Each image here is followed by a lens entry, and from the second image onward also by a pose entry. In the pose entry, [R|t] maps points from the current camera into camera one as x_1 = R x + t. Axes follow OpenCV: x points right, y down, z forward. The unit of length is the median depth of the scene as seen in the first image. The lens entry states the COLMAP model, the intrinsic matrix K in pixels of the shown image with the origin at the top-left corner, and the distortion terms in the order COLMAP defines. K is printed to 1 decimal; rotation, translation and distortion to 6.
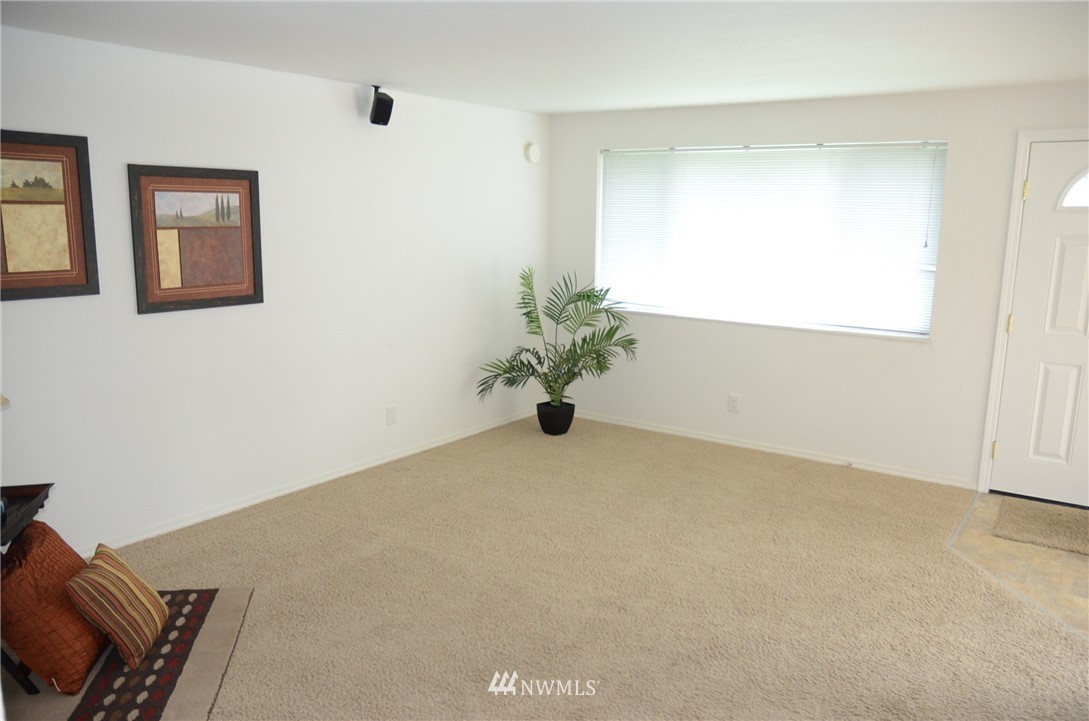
lens RADIAL K [[842.2, 0, 545.5], [0, 842.2, 360.0], [0, 0, 1]] dist [-0.004464, 0.003649]
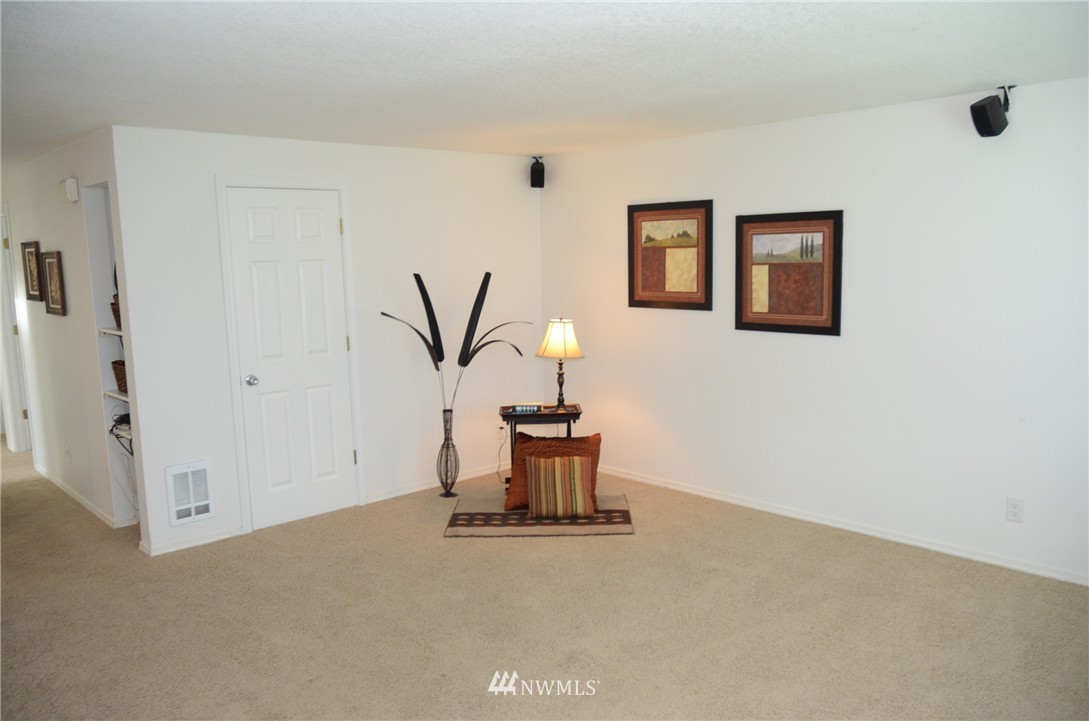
lens RADIAL K [[842.2, 0, 547.1], [0, 842.2, 363.5], [0, 0, 1]] dist [-0.004464, 0.003649]
pose [[-0.197360, 0.115724, -0.973477, 0.817019], [-0.156187, 0.976612, 0.147762, -0.144069], [0.967809, 0.181207, -0.174670, 0.915658]]
